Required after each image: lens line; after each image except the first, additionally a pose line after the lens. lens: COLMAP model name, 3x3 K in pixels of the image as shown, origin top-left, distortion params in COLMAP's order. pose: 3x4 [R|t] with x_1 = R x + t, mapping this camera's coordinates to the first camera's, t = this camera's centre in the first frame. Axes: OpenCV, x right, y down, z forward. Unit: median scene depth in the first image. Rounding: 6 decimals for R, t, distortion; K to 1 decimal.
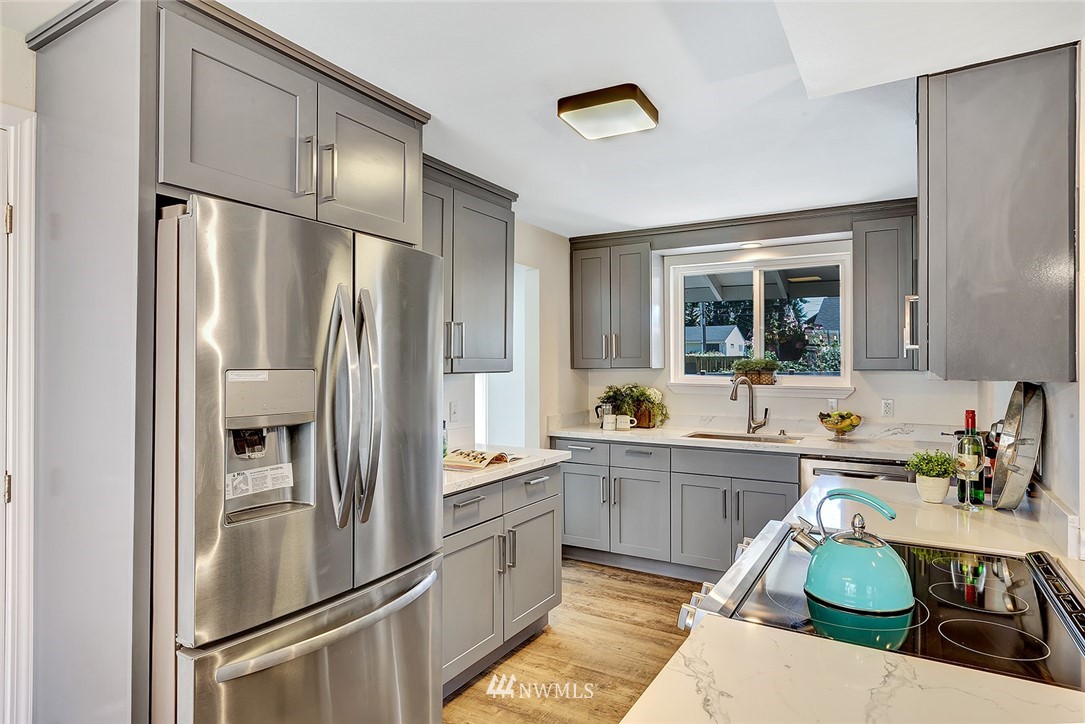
lens RADIAL K [[597.7, 0, 542.8], [0, 597.7, 361.2], [0, 0, 1]] dist [0.001109, -0.000343]
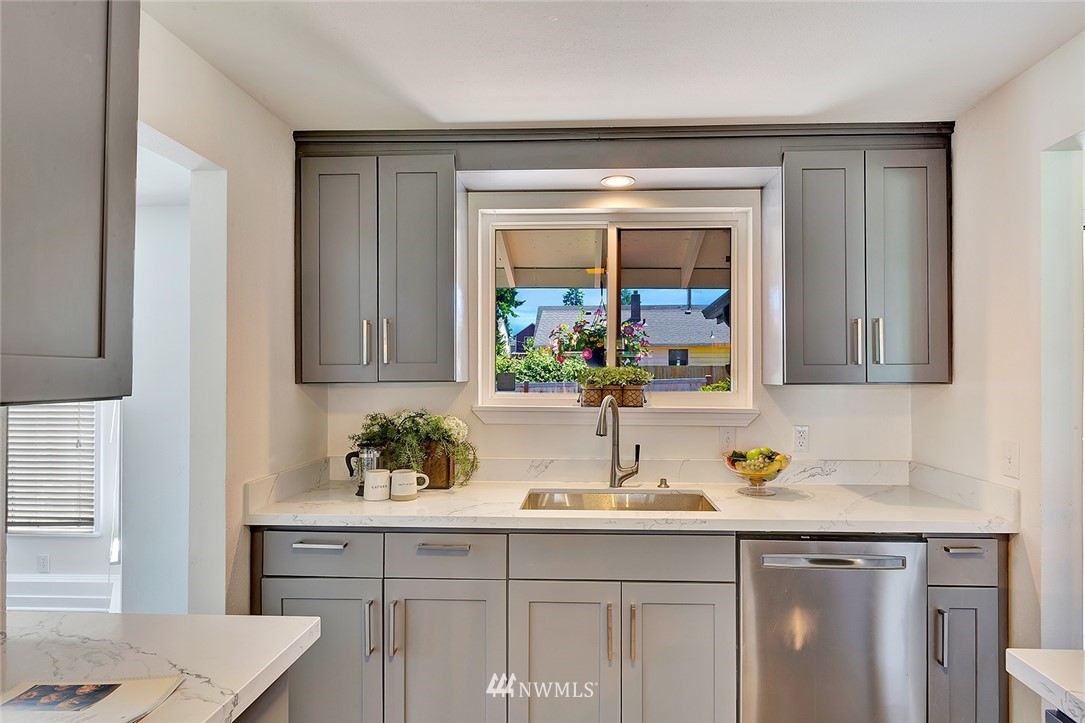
lens RADIAL K [[597.7, 0, 548.8], [0, 597.7, 367.8], [0, 0, 1]] dist [0.001109, -0.000343]
pose [[0.887330, 0.005567, 0.461100, 0.002526], [-0.002093, 0.999965, -0.008045, 0.002773], [-0.461129, 0.006174, 0.887311, 0.460759]]
